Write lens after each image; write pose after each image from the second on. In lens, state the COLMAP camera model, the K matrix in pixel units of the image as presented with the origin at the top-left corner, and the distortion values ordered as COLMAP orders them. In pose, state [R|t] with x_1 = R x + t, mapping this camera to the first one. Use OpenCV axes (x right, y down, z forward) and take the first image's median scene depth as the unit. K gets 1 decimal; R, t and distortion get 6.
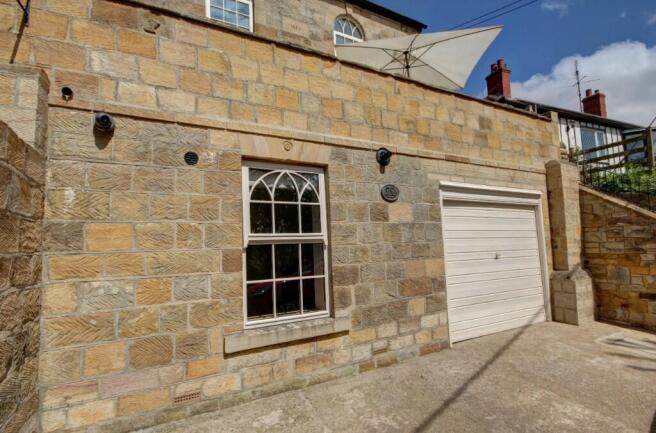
lens RADIAL K [[305.4, 0, 326.9], [0, 305.4, 219.9], [0, 0, 1]] dist [-0.005931, -0.002870]
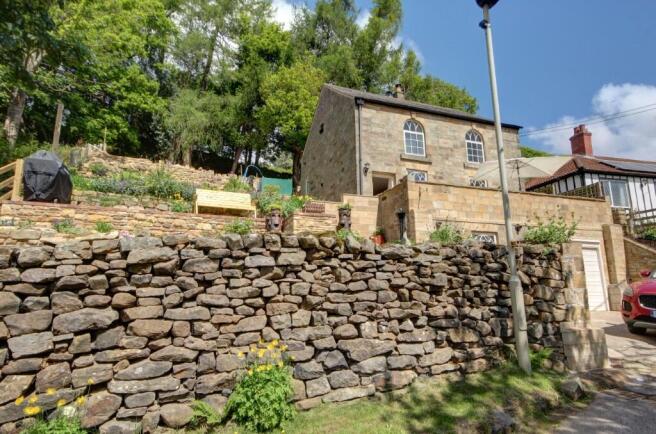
lens RADIAL K [[362.9, 0, 328.0], [0, 362.9, 220.2], [0, 0, 1]] dist [0.009521, 0.002782]
pose [[0.991286, 0.001970, -0.131710, -0.697207], [-0.015338, 0.994814, -0.100553, 0.034716], [0.130829, 0.101697, 0.986175, -1.535122]]
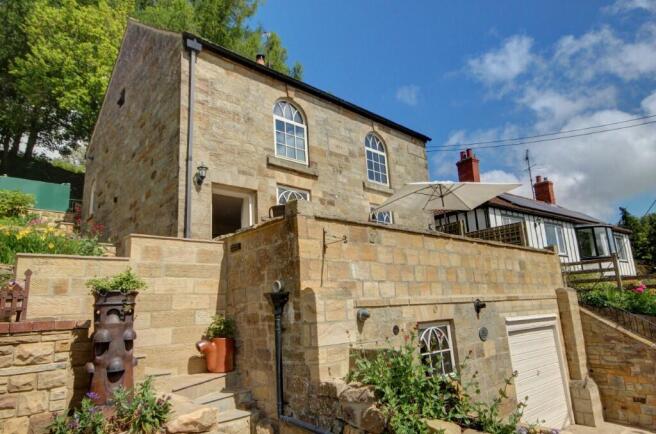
lens RADIAL K [[400.0, 0, 327.0], [0, 400.0, 222.5], [0, 0, 1]] dist [0.009239, 0.011870]
pose [[0.965333, 0.042275, 0.257575, -0.693484], [-0.005018, 0.989620, -0.143618, -0.237303], [-0.260973, 0.137347, 0.955525, -0.414749]]
